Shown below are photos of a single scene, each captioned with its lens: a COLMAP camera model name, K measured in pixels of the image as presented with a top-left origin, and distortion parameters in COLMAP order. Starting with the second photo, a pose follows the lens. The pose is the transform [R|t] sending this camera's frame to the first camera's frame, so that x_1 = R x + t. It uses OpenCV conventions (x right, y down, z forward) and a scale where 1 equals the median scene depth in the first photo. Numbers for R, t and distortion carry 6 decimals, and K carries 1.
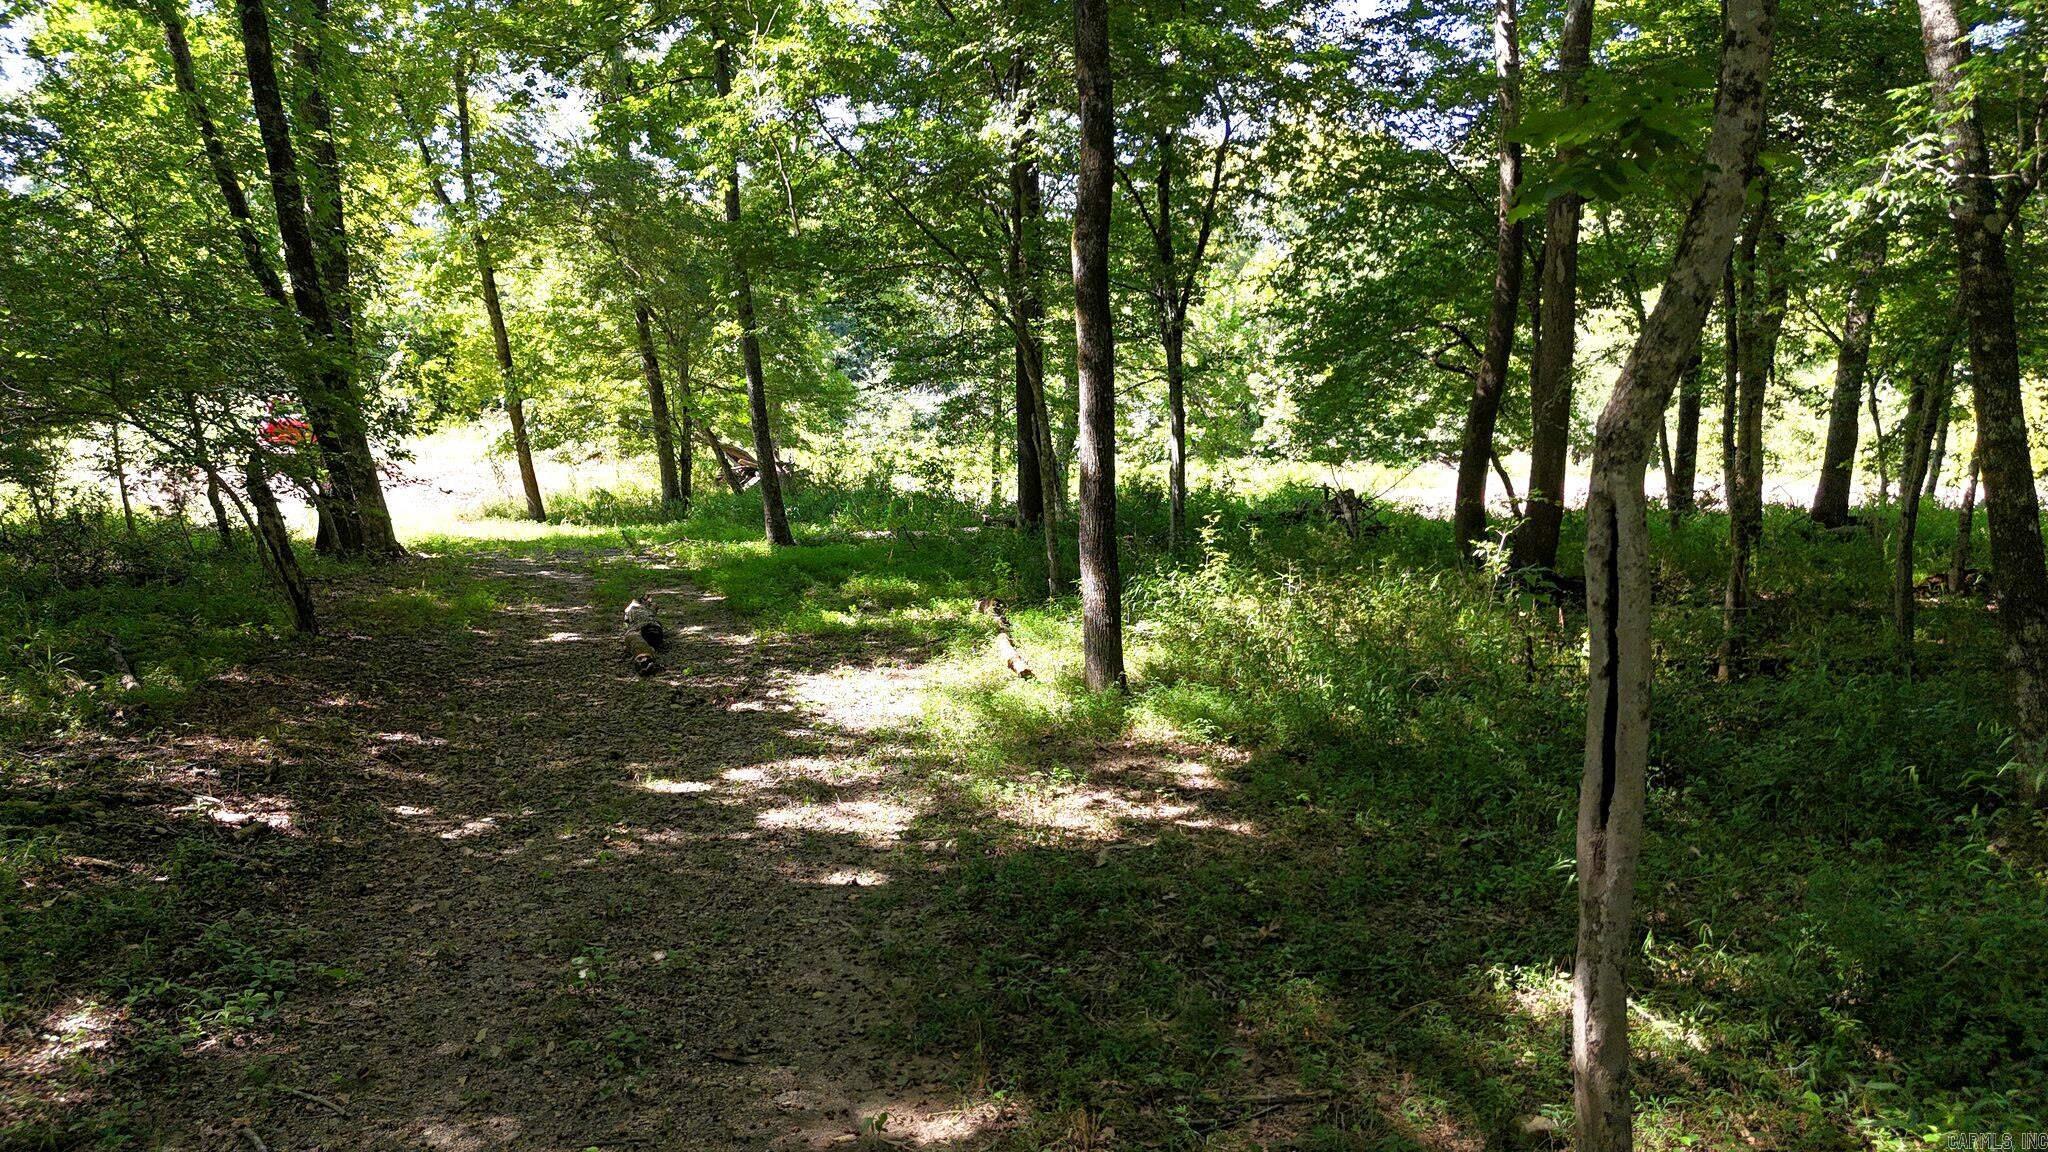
lens RADIAL K [[1572.8, 0, 1058.5], [0, 1572.8, 570.1], [0, 0, 1]] dist [0.071745, -0.078144]
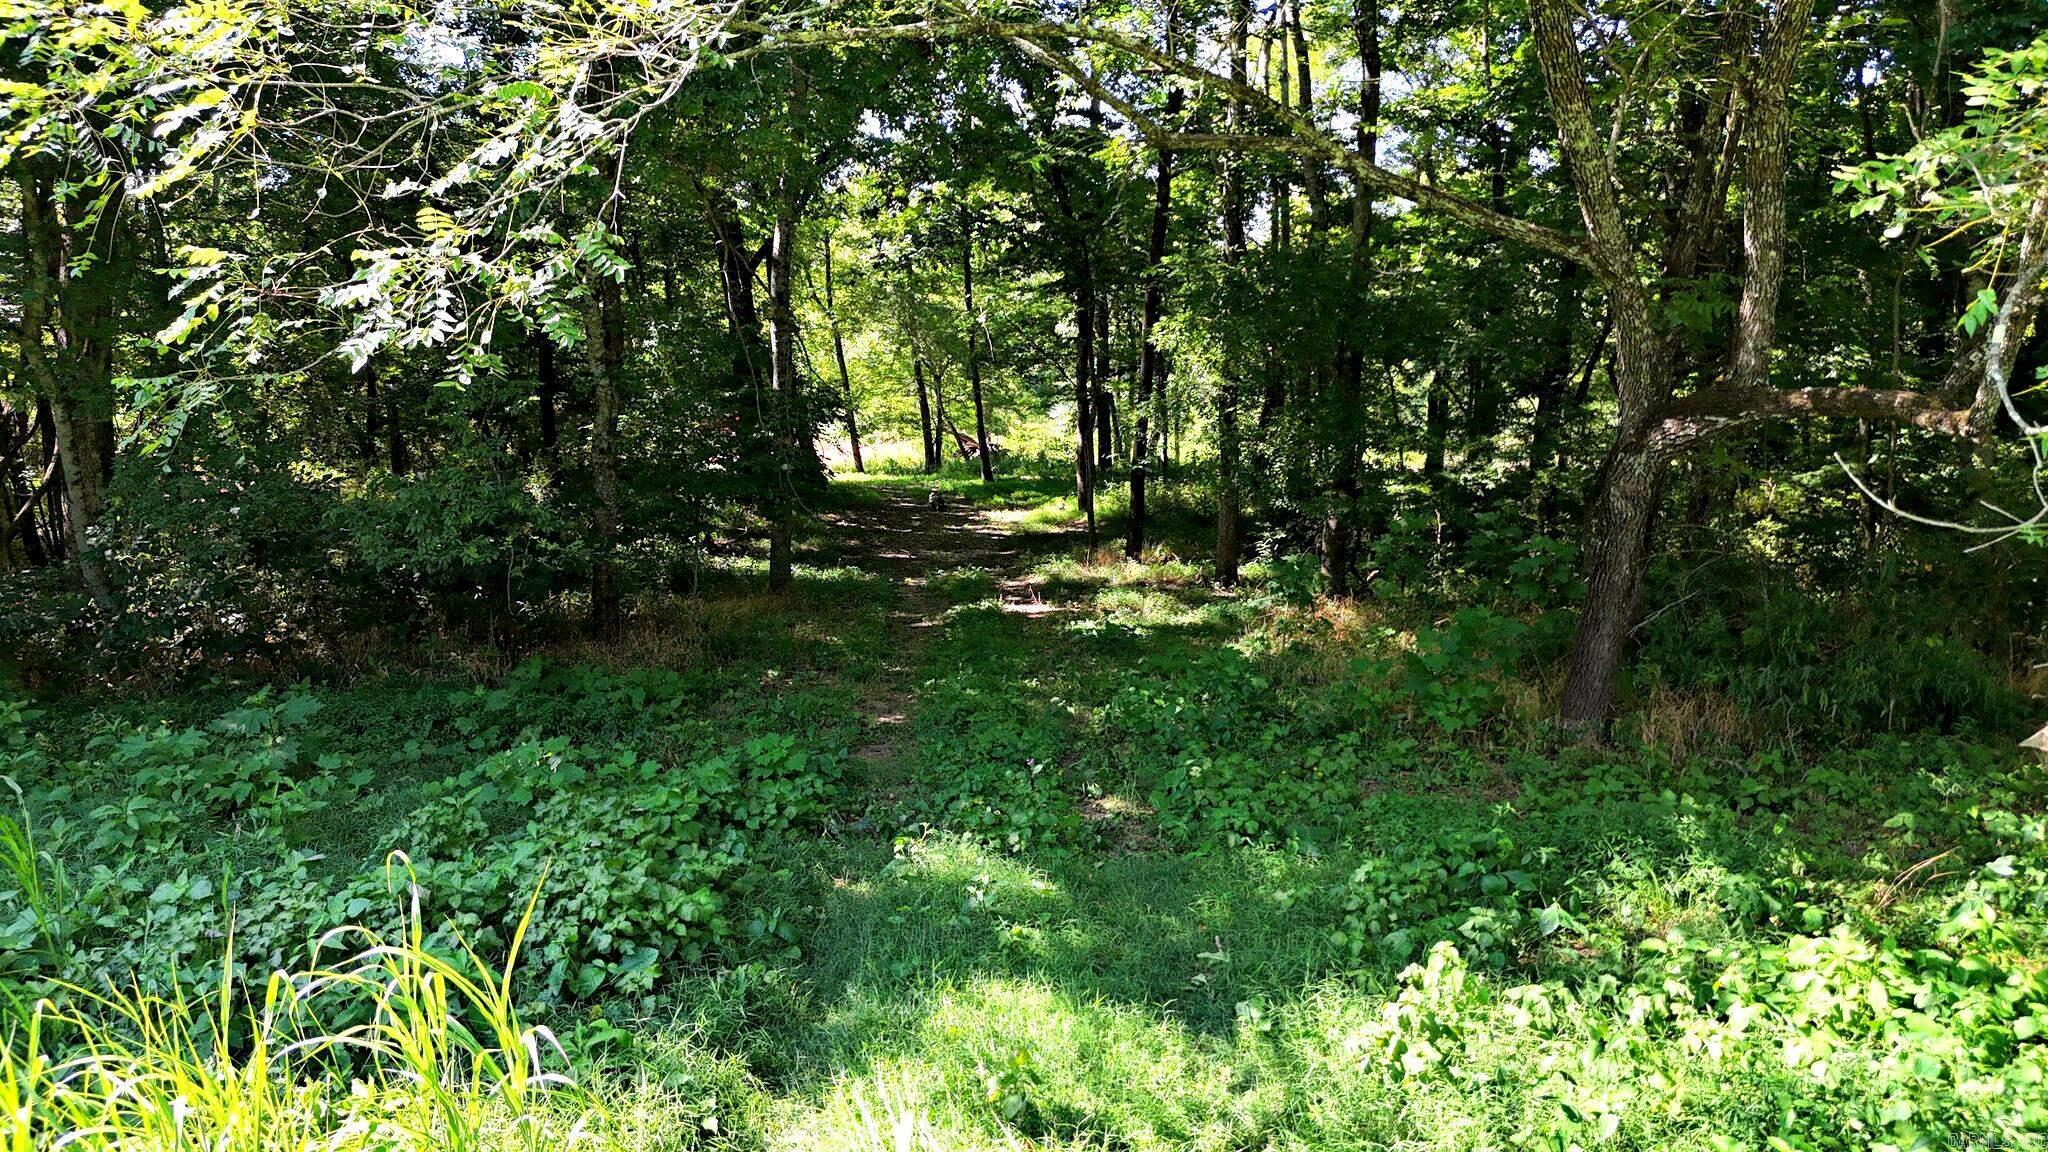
lens RADIAL K [[1572.8, 0, 1058.5], [0, 1572.8, 570.1], [0, 0, 1]] dist [0.071745, -0.078144]
pose [[0.990319, 0.021610, -0.137114, 0.145790], [-0.021133, 0.999764, 0.004938, 0.064346], [0.137189, -0.001993, 0.990543, -0.750544]]
